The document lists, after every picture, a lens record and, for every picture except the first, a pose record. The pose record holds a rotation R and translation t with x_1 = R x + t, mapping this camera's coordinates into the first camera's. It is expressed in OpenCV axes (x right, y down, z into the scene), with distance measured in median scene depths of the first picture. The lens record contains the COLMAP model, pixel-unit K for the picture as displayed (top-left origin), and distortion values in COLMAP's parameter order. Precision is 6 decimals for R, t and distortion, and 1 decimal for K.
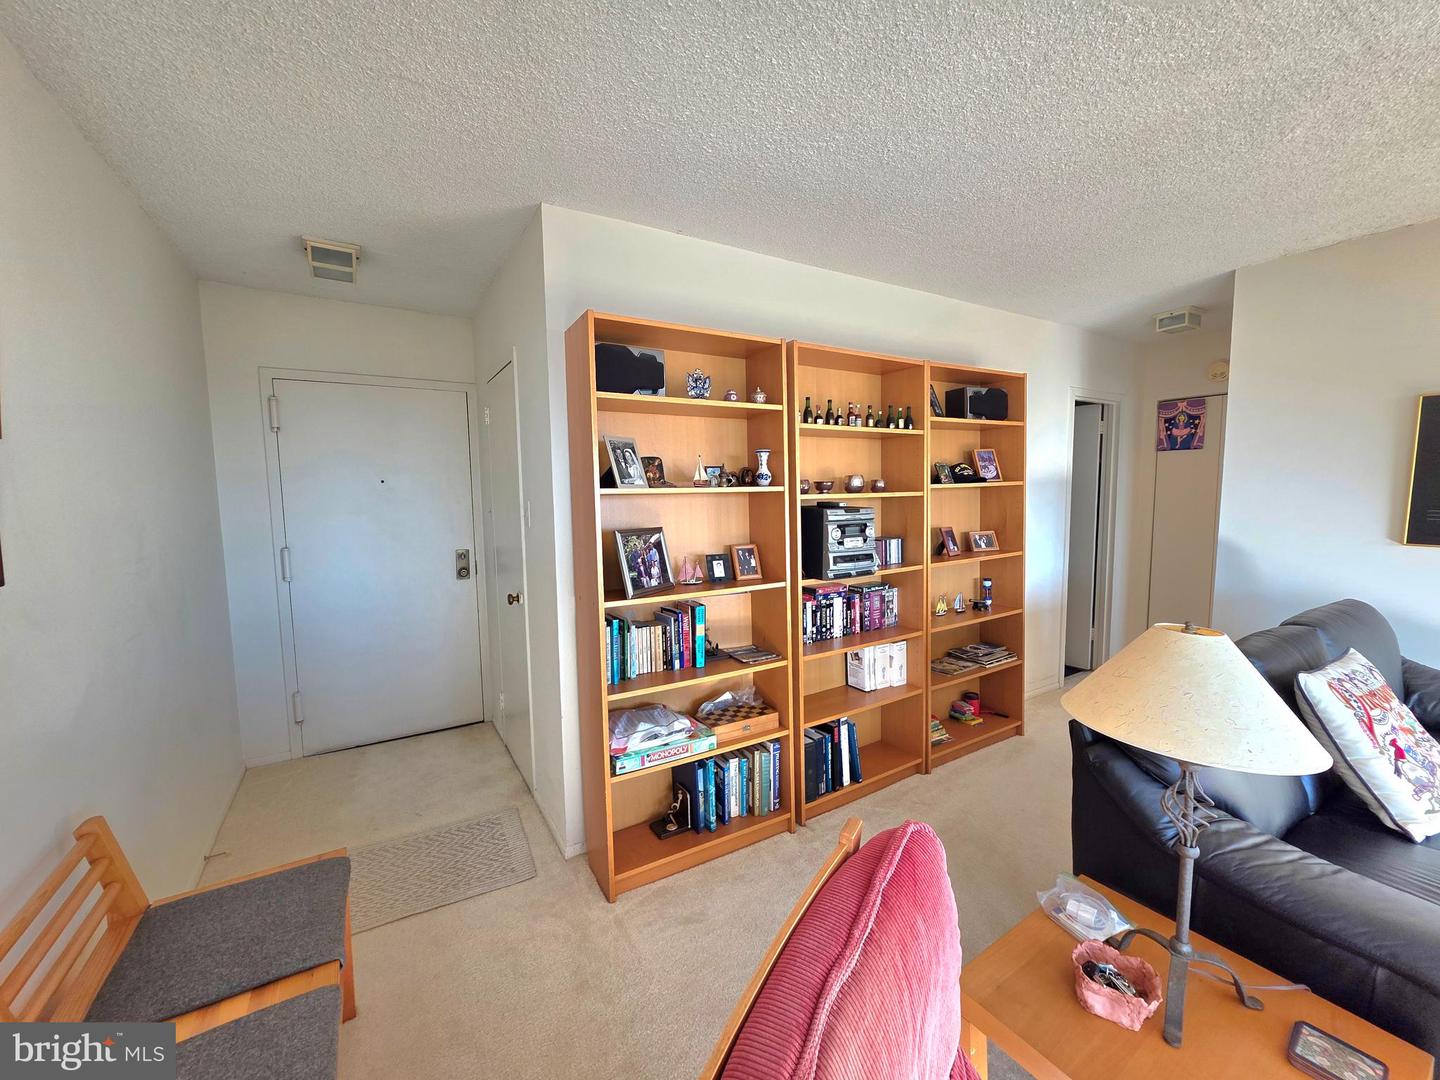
lens RADIAL K [[584.6, 0, 719.9], [0, 584.6, 540.3], [0, 0, 1]] dist [-0.001670, -0.000203]
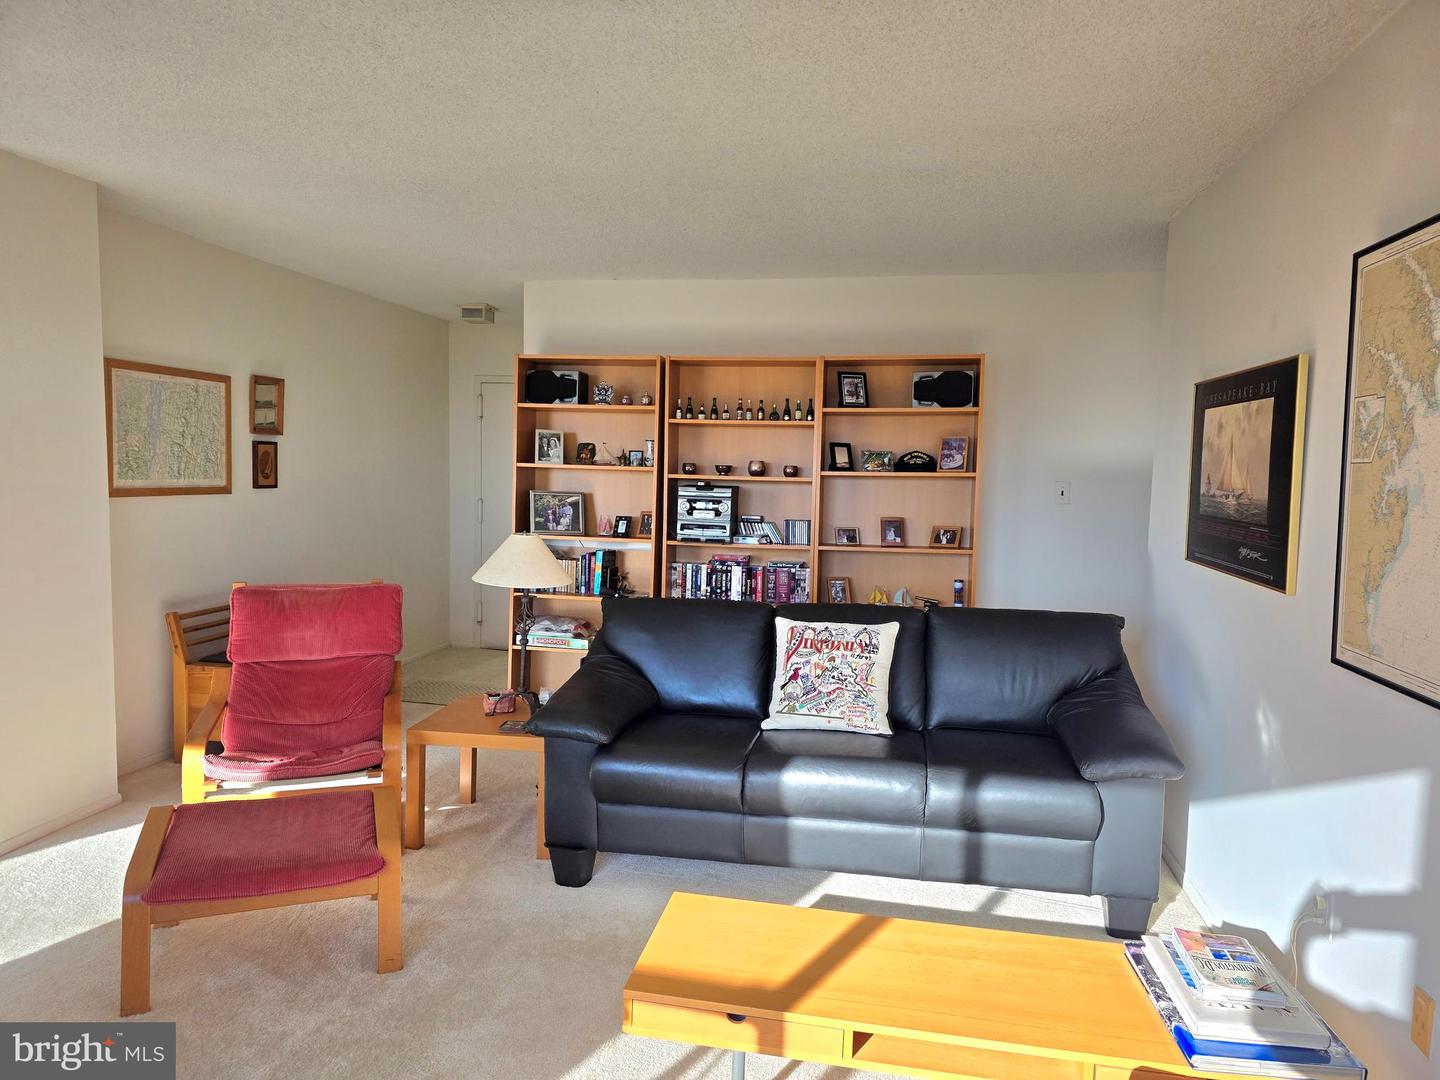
lens RADIAL K [[970.3, 0, 720.1], [0, 970.3, 547.1], [0, 0, 1]] dist [0.041625, -0.032768]
pose [[0.741608, 0.088935, -0.664912, 1.628167], [-0.093879, 0.995178, 0.028402, 0.010642], [0.664232, 0.041358, 0.746381, -0.506891]]
